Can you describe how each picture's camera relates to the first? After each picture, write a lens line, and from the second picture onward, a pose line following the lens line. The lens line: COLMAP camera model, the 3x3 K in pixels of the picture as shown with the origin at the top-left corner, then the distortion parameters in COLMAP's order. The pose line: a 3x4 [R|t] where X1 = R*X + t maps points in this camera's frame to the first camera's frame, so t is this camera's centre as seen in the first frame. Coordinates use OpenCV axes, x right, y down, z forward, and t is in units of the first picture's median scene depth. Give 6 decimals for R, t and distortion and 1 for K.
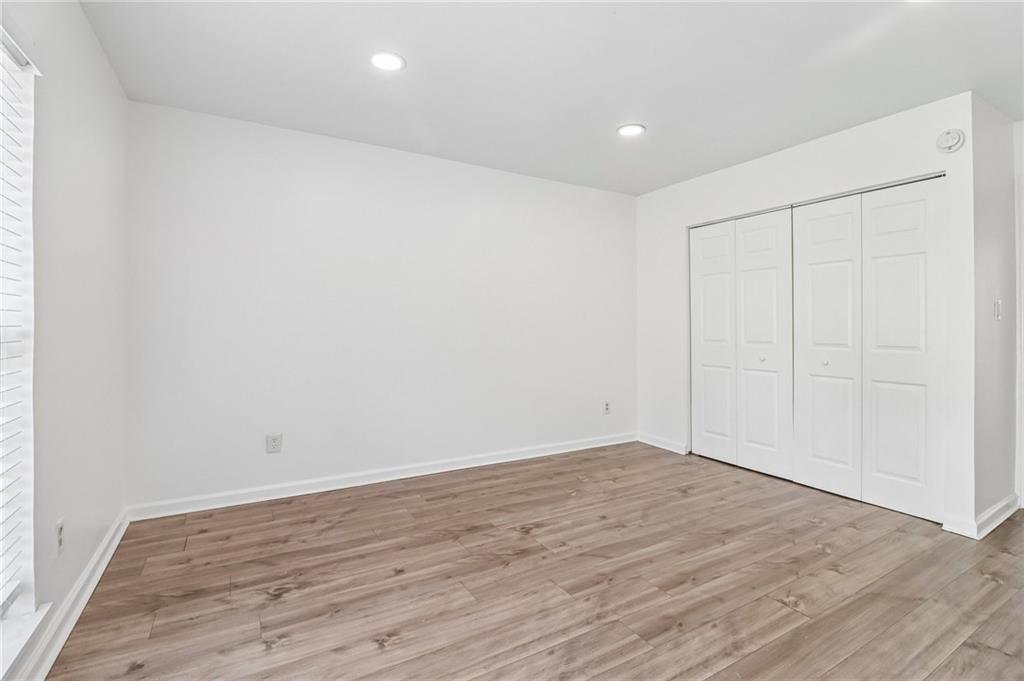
lens RADIAL K [[476.3, 0, 514.7], [0, 476.3, 333.2], [0, 0, 1]] dist [-0.004520, -0.008108]
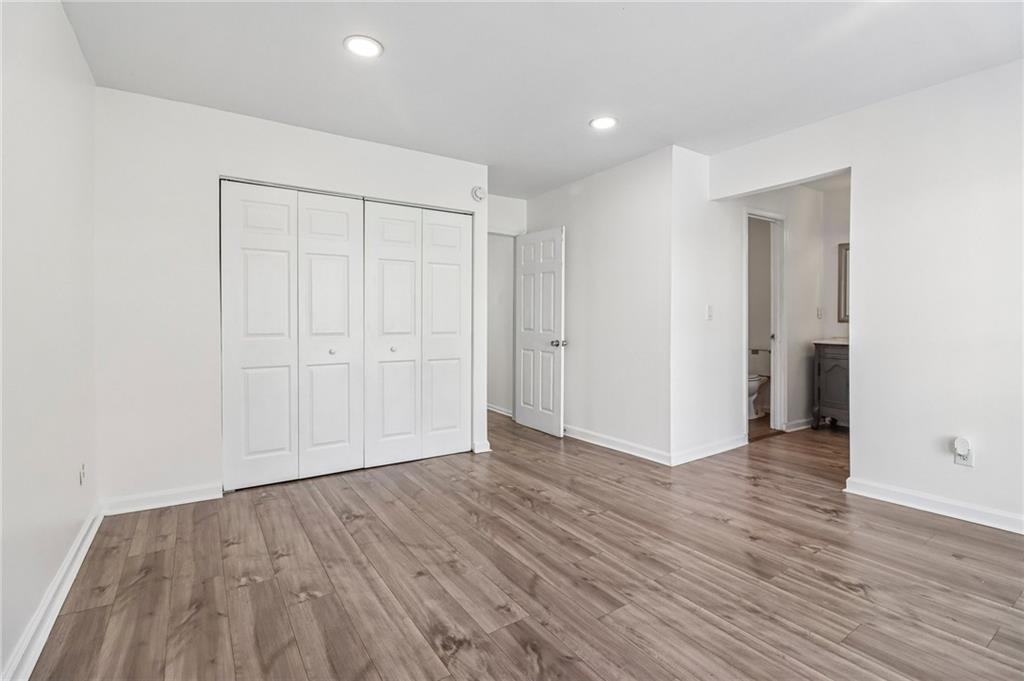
lens RADIAL K [[476.3, 0, 521.9], [0, 476.3, 325.7], [0, 0, 1]] dist [-0.004520, -0.008108]
pose [[-0.067957, -0.017323, 0.997538, -0.526955], [0.010940, 0.999776, 0.018107, -0.010455], [-0.997628, 0.012143, -0.067753, 0.841683]]
